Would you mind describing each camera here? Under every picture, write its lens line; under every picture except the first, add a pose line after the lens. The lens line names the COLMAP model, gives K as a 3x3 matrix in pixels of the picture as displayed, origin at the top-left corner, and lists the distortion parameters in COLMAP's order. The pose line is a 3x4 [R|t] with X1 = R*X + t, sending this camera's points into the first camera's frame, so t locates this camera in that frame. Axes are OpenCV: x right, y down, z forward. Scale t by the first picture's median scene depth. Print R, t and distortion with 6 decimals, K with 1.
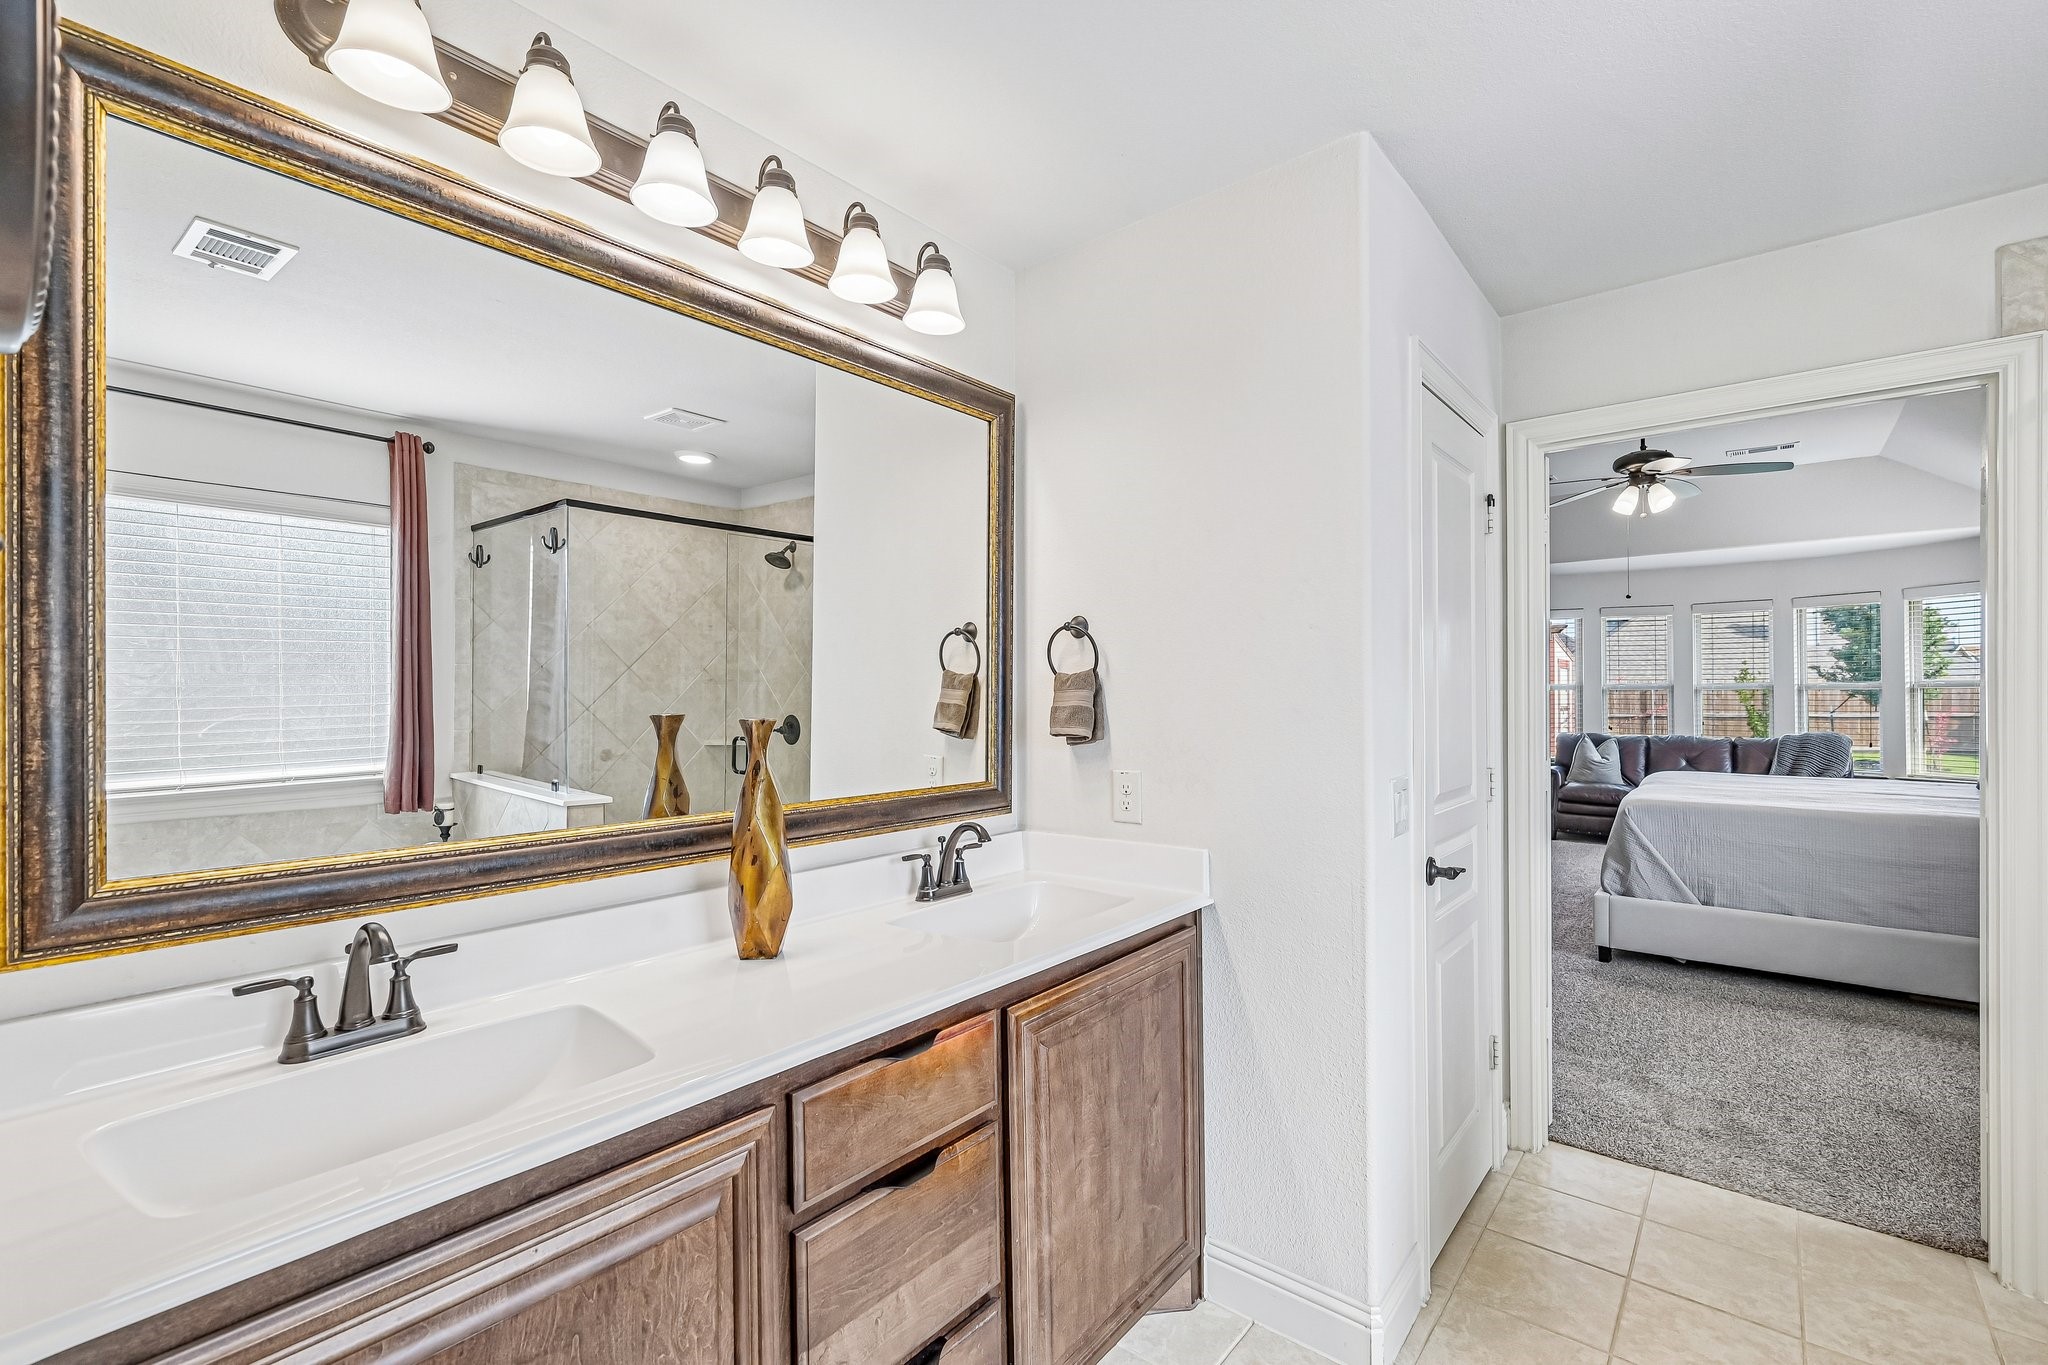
lens RADIAL K [[887.7, 0, 1034.4], [0, 887.7, 690.7], [0, 0, 1]] dist [-0.005467, 0.000024]
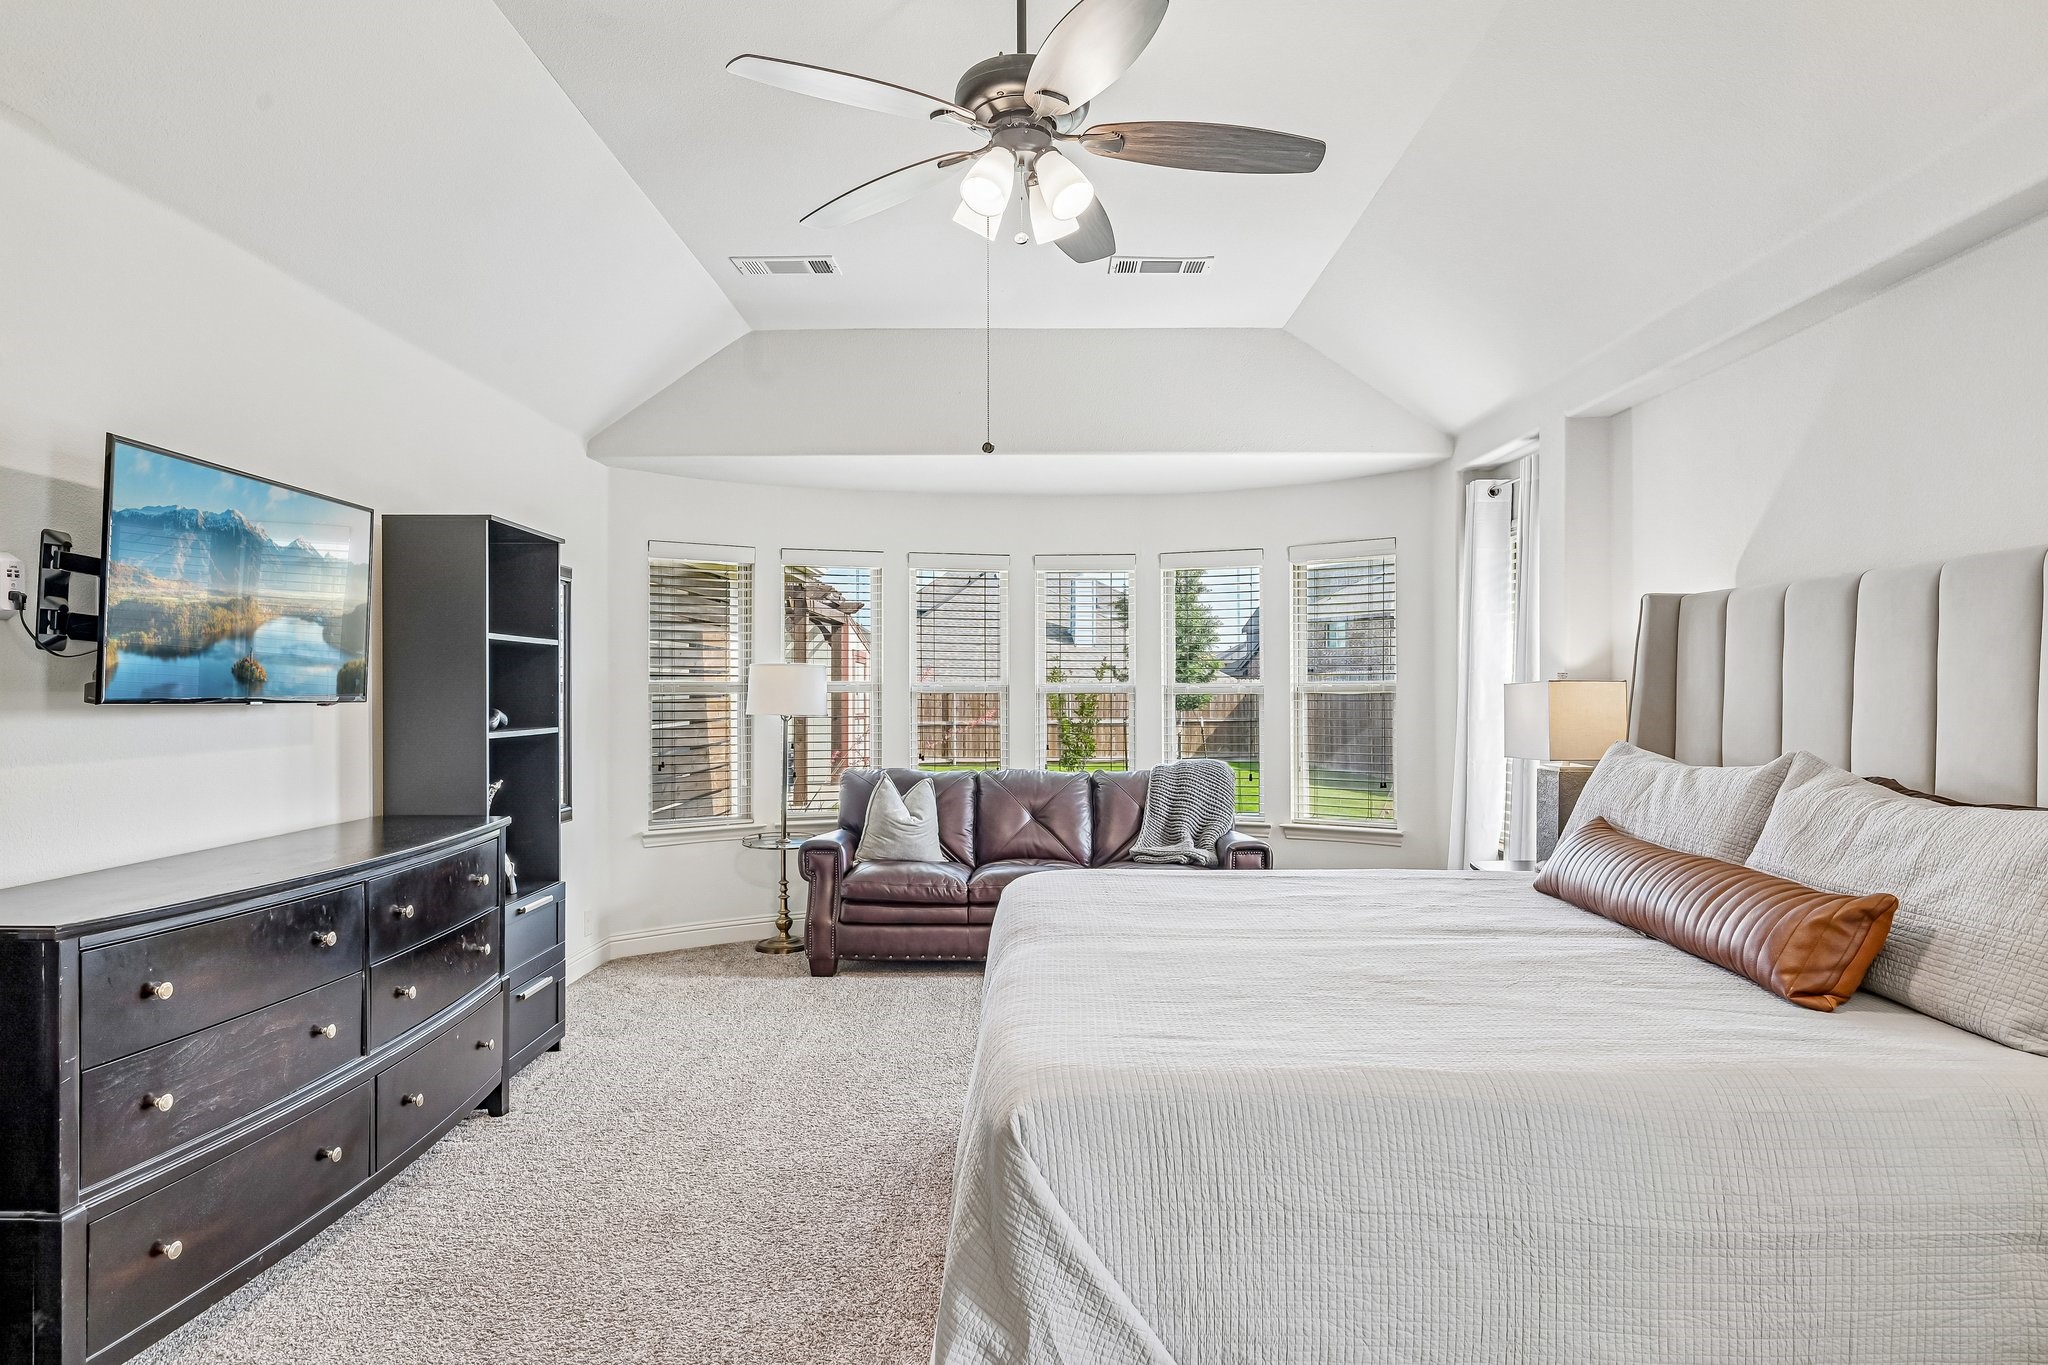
lens RADIAL K [[1347.6, 0, 1028.1], [0, 1347.6, 695.7], [0, 0, 1]] dist [0.050006, 0.000746]
pose [[0.788363, 0.003310, 0.615202, 0.179603], [-0.005173, 0.999986, 0.001249, -0.000653], [-0.615189, -0.004167, 0.788369, 0.291092]]
